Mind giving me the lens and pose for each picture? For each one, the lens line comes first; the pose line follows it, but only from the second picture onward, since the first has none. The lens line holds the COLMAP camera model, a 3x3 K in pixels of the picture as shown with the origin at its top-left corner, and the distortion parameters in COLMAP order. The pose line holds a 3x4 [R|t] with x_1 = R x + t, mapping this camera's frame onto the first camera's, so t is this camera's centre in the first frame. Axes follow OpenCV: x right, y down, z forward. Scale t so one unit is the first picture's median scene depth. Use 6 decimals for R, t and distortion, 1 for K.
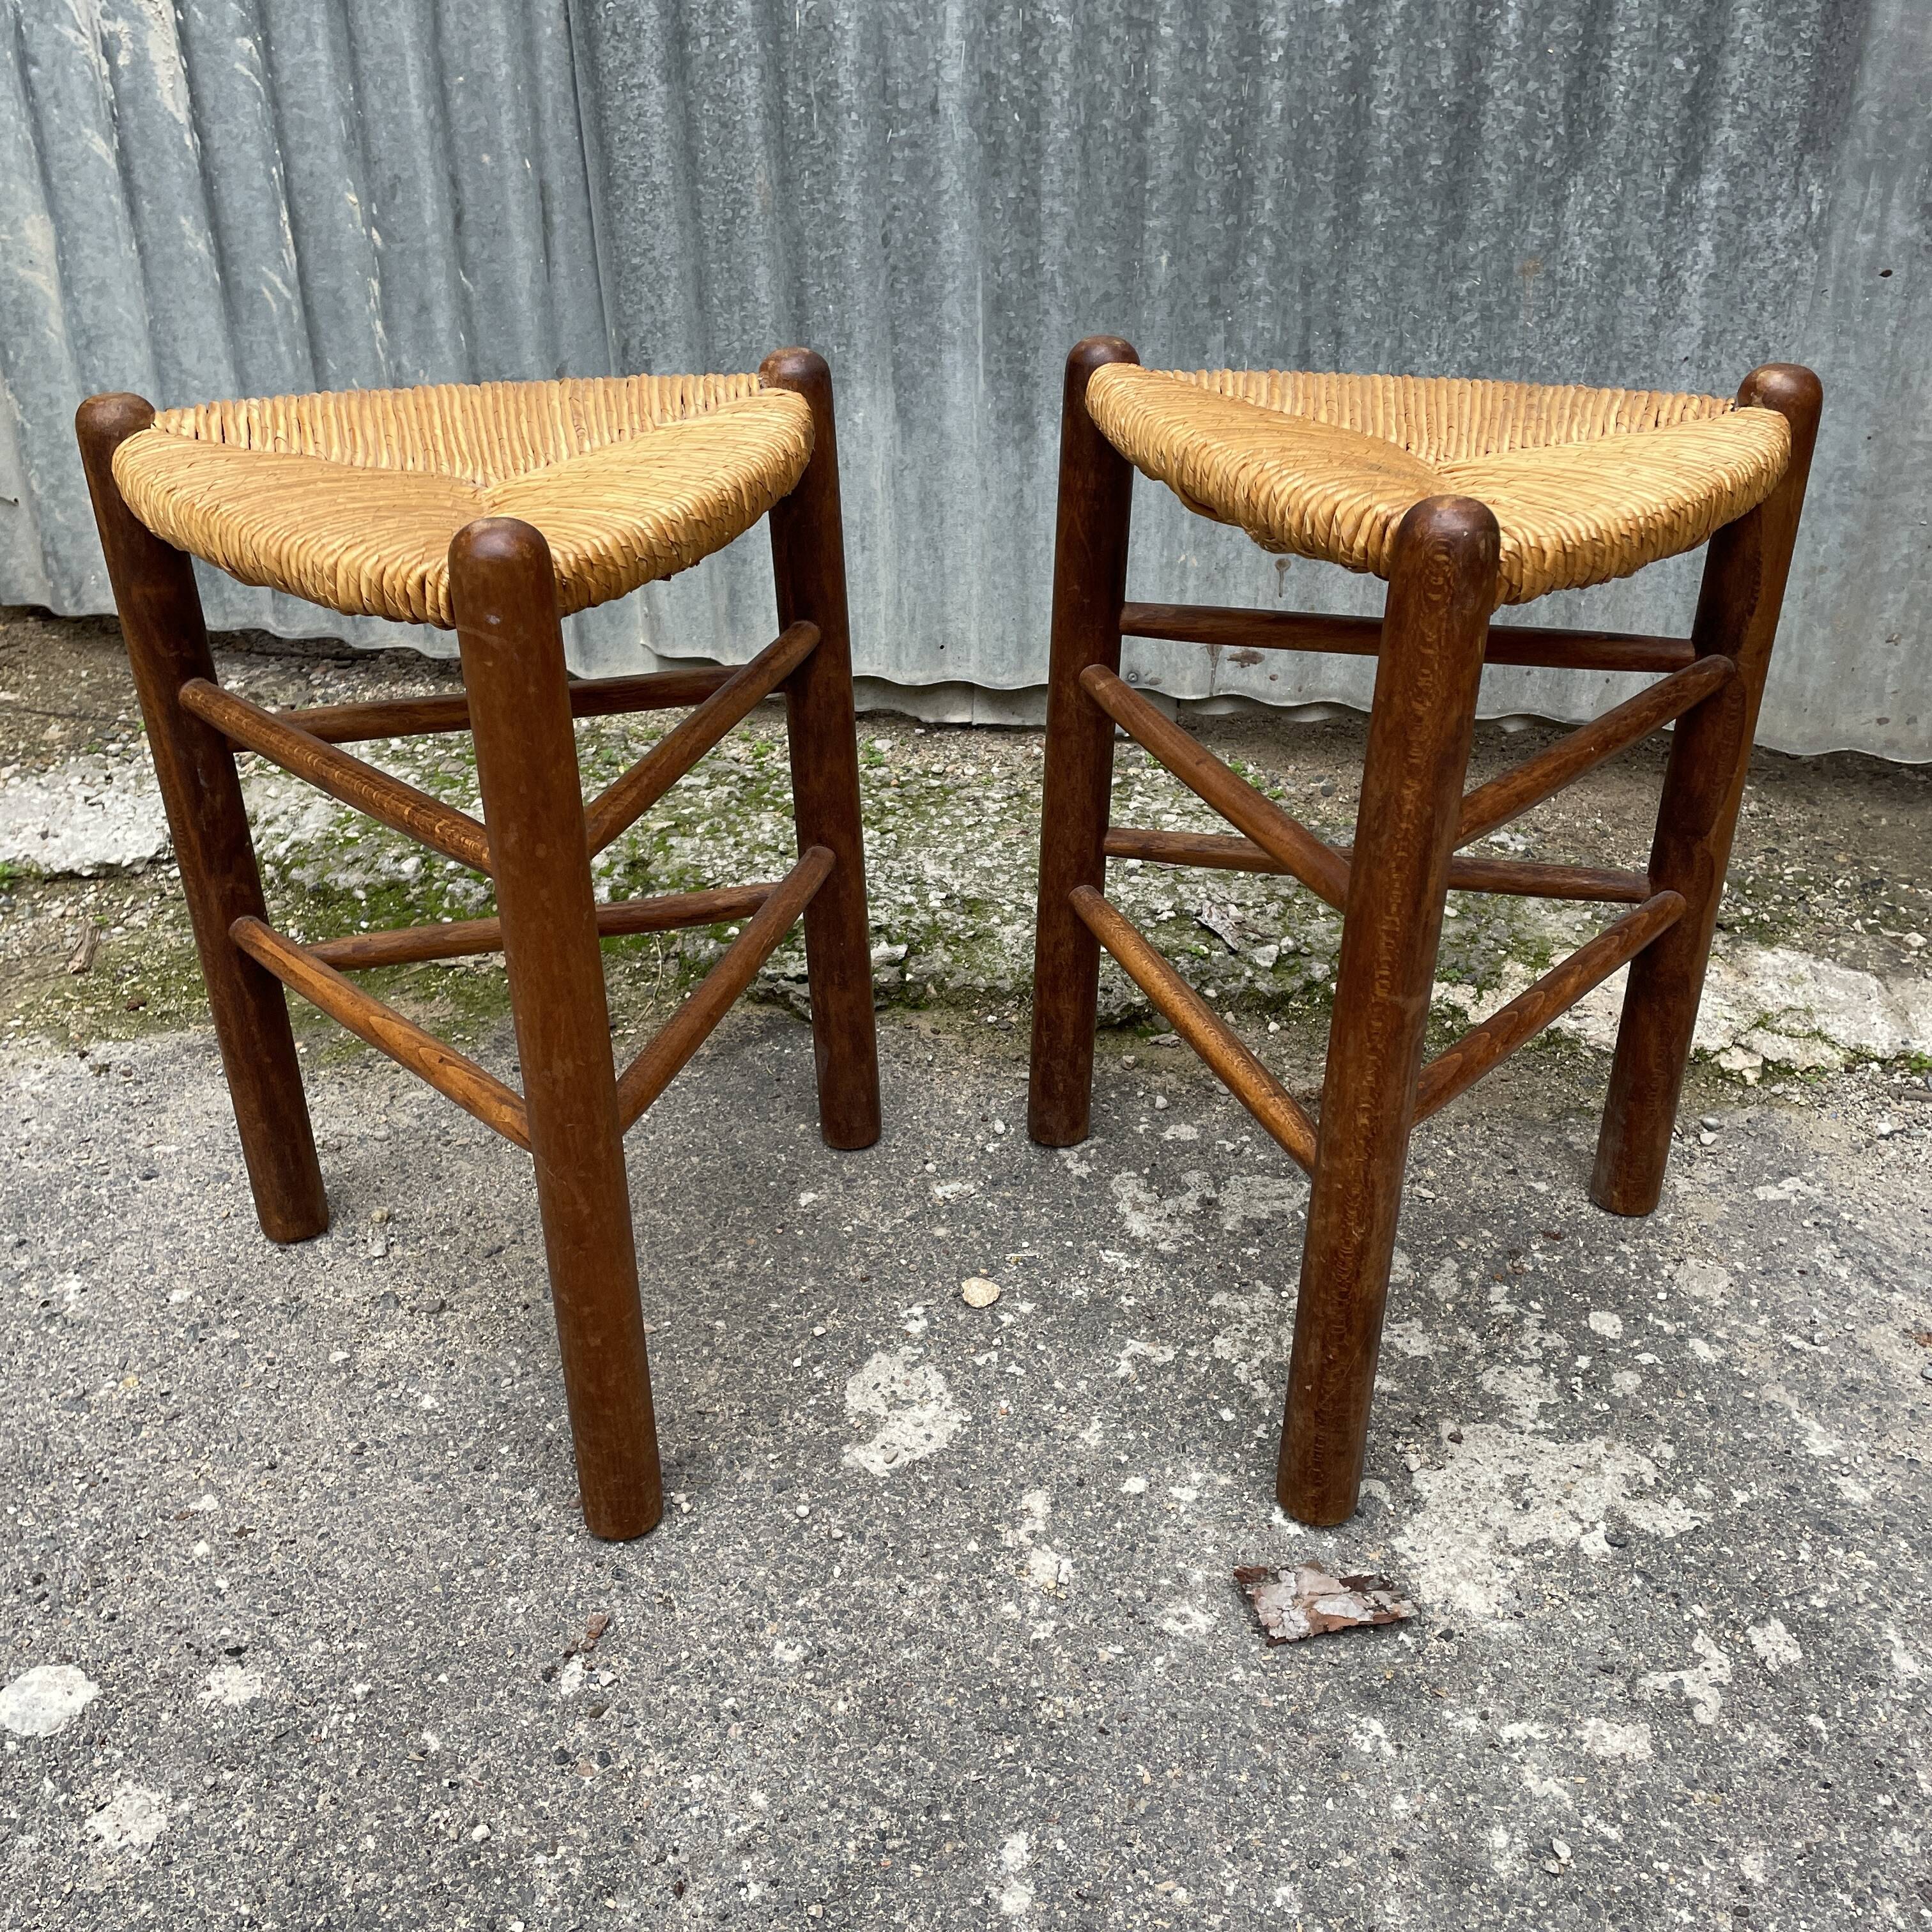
lens RADIAL K [[1933.6, 0, 951.8], [0, 1933.6, 954.2], [0, 0, 1]] dist [0.046011, 0.000000]
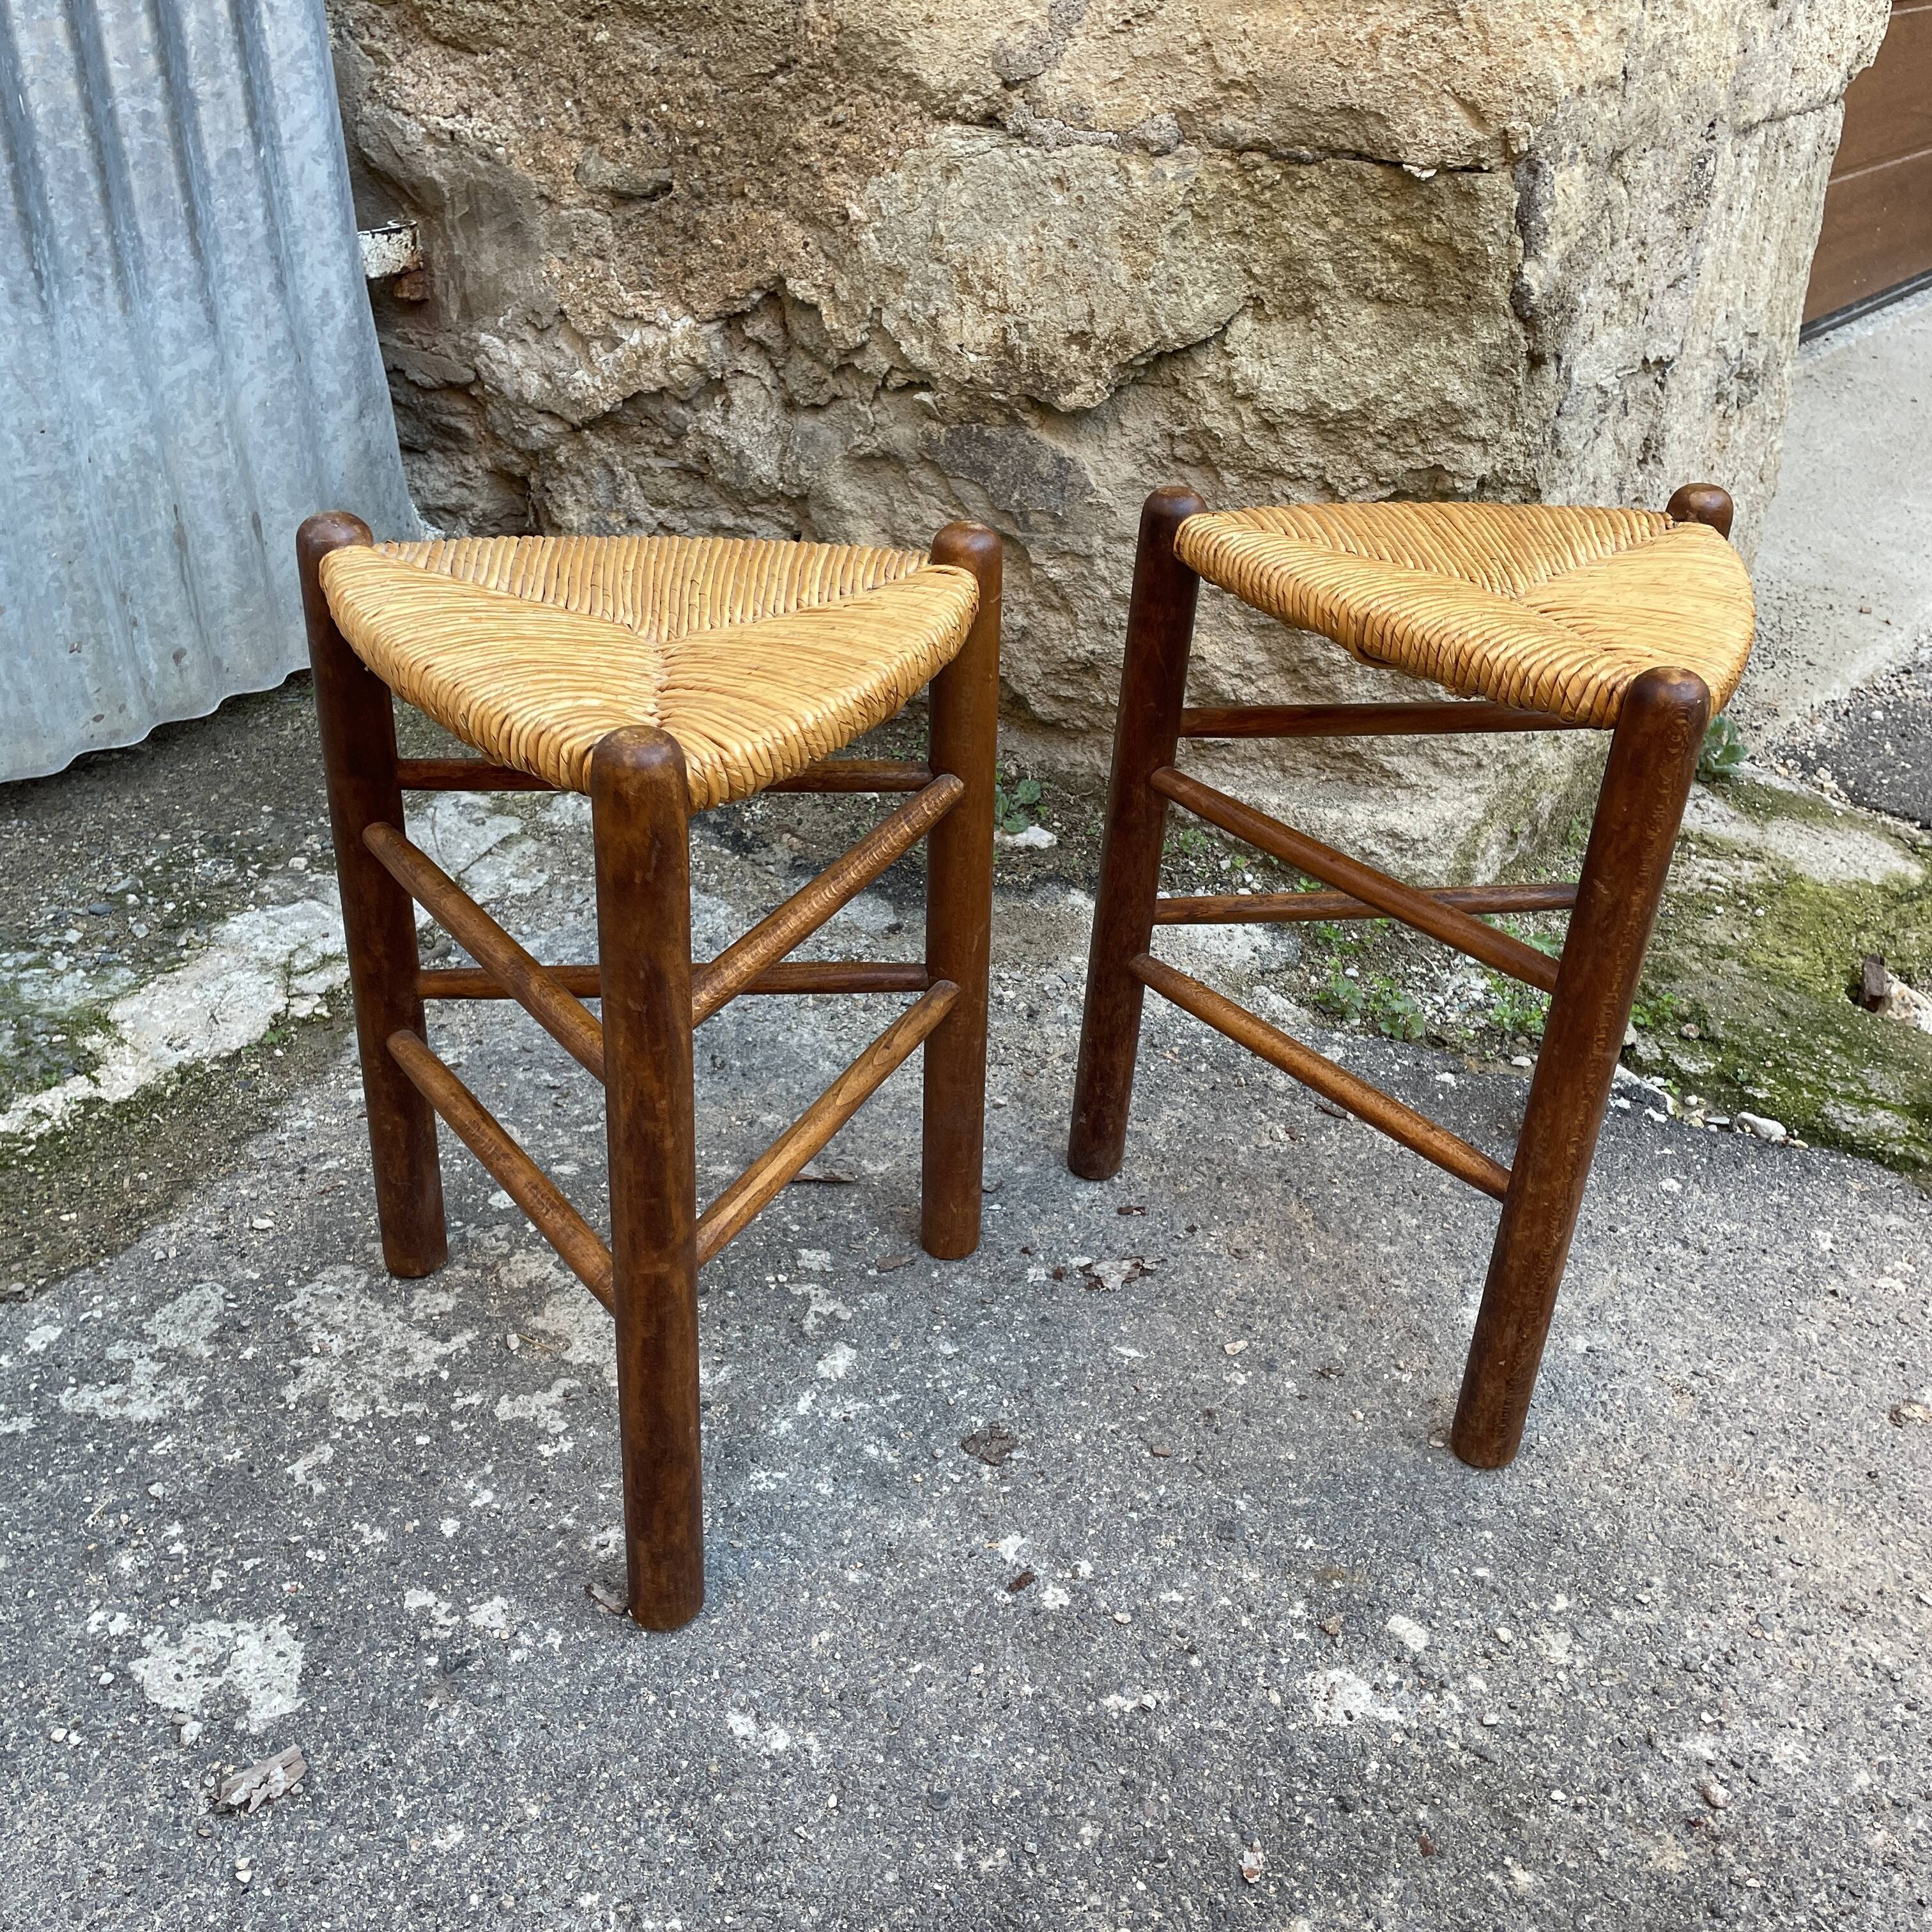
lens RADIAL K [[1969.0, 0, 986.9], [0, 1969.0, 950.2], [0, 0, 1]] dist [0.041117, 0.000000]
pose [[0.305005, -0.452699, 0.837876, -0.550418], [0.429247, 0.850711, 0.303378, -0.194029], [-0.850129, 0.267124, 0.453790, 0.134272]]
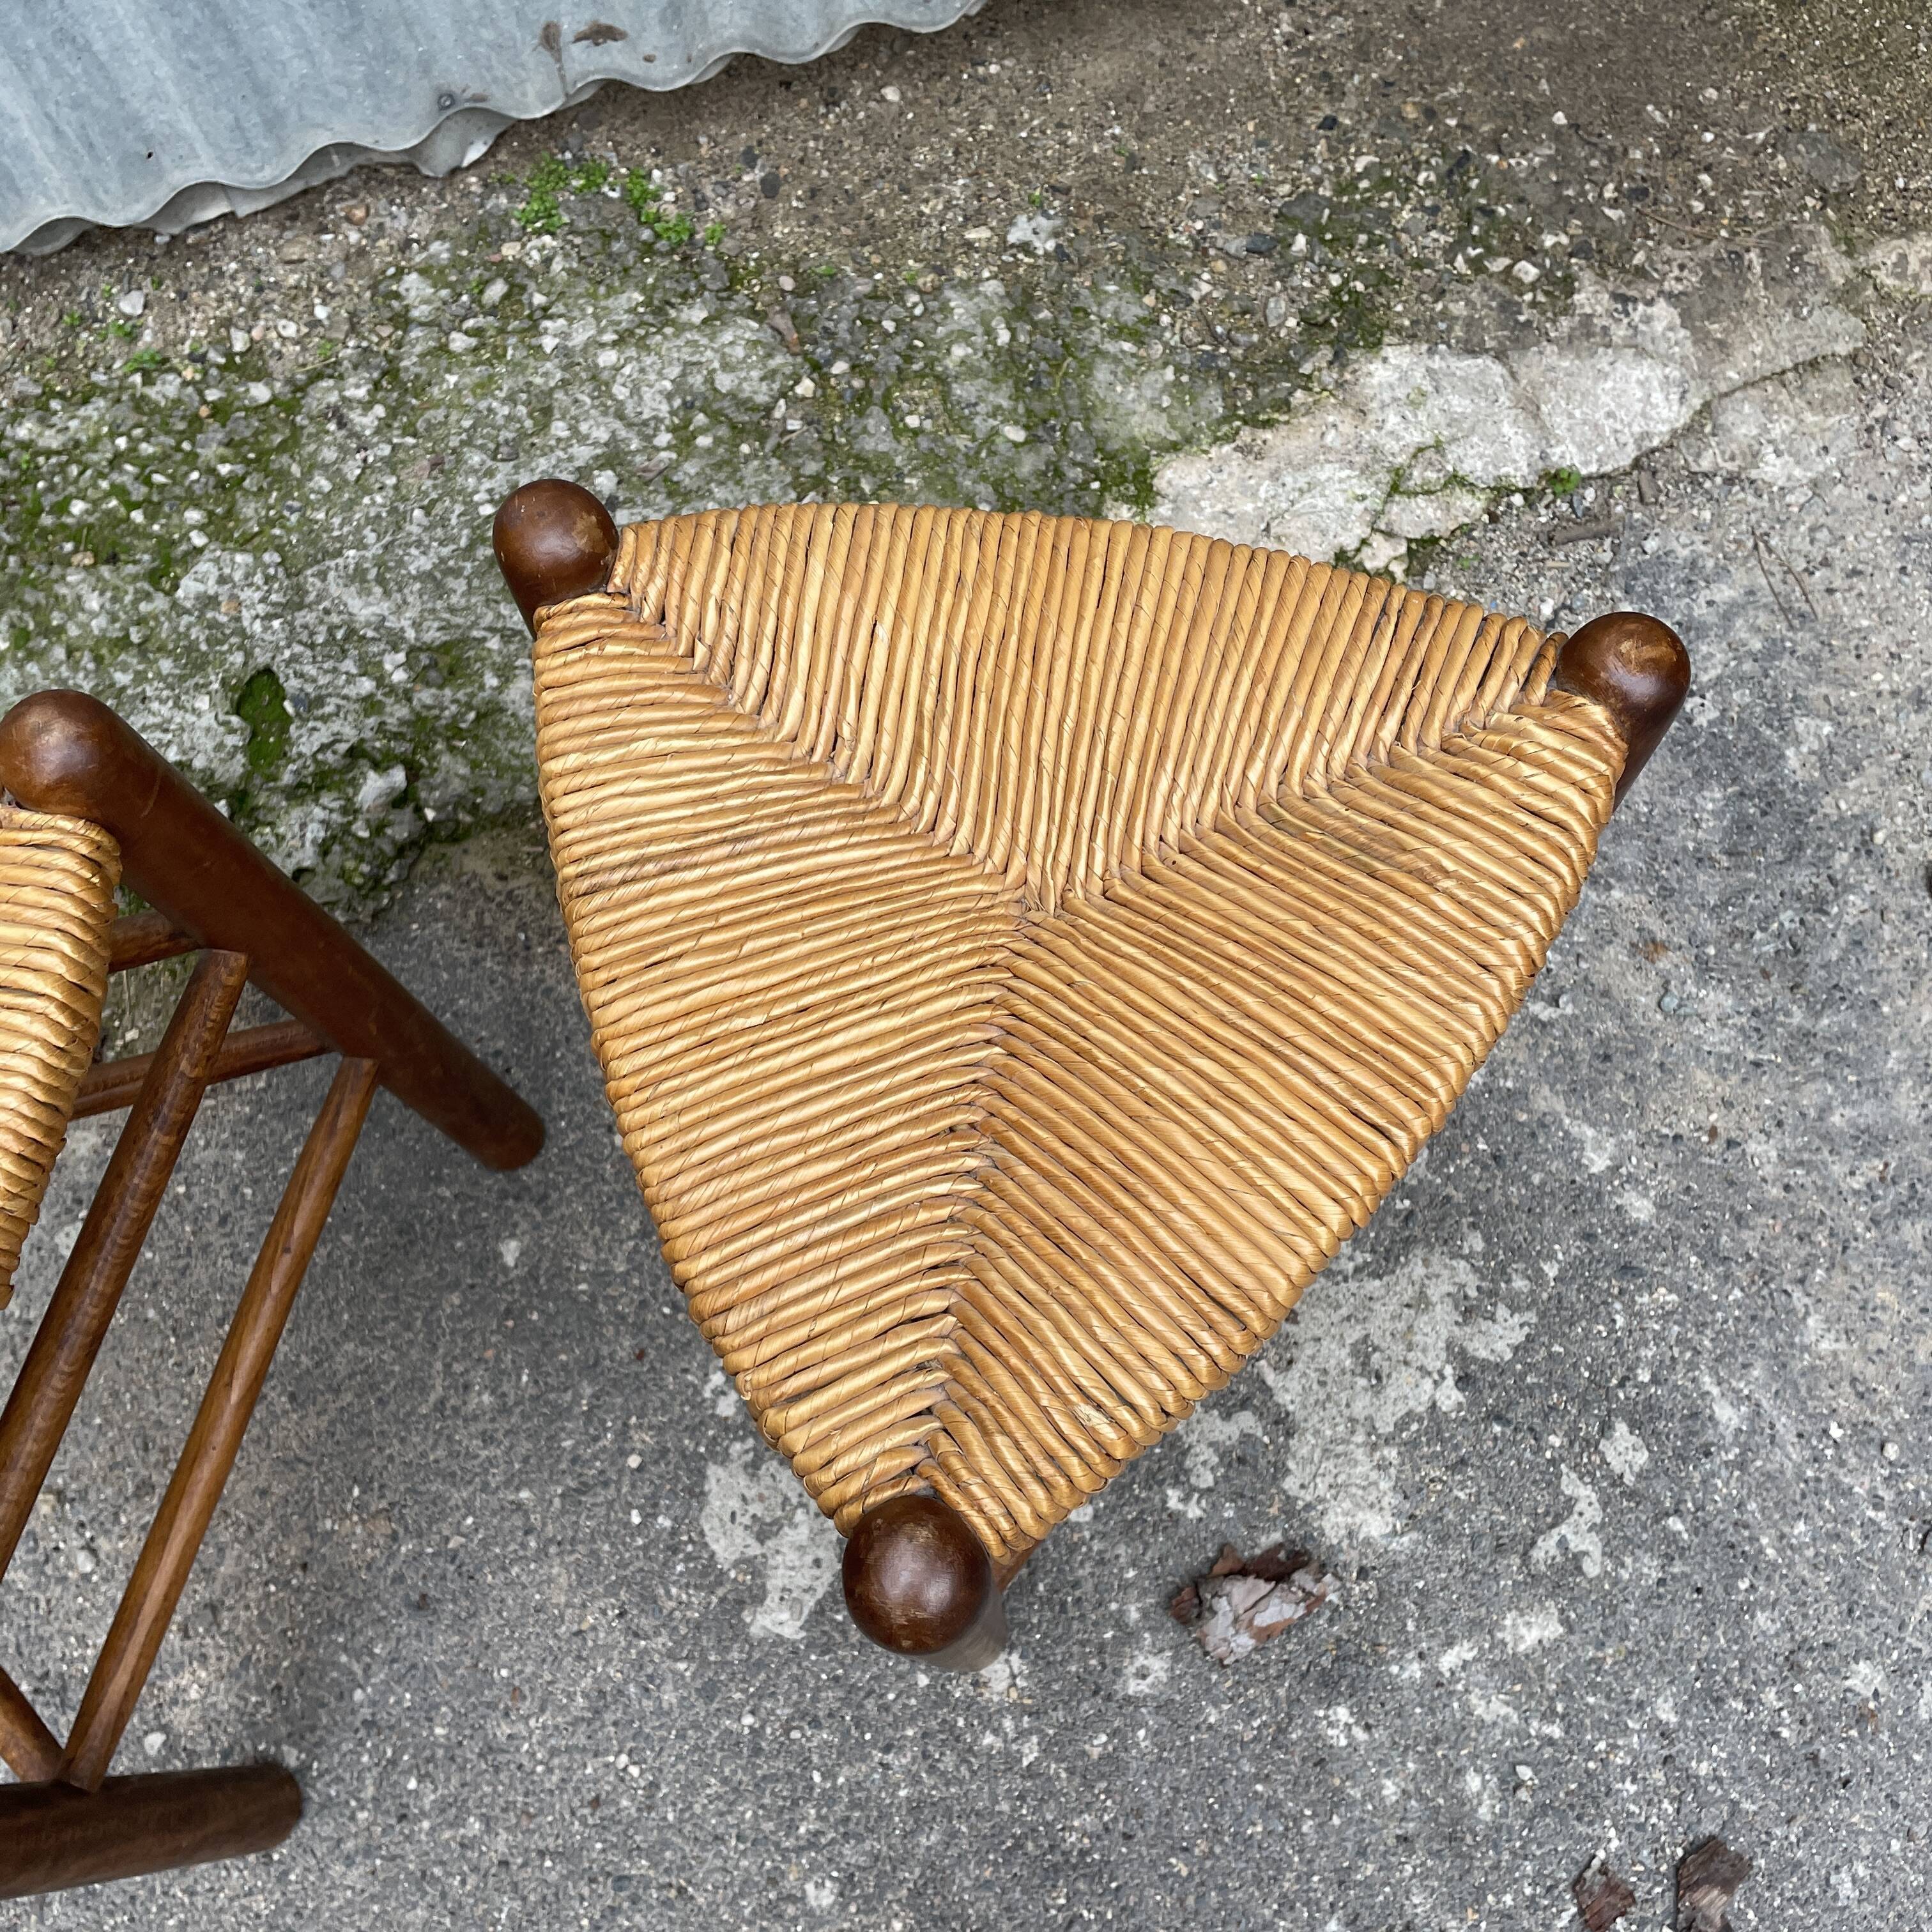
lens RADIAL K [[1933.6, 0, 945.0], [0, 1933.6, 977.3], [0, 0, 1]] dist [0.046011, 0.000000]
pose [[0.890940, -0.436962, 0.123655, 0.049129], [0.243853, 0.690044, 0.681450, -0.558663], [-0.383095, -0.576978, 0.721342, 0.419028]]
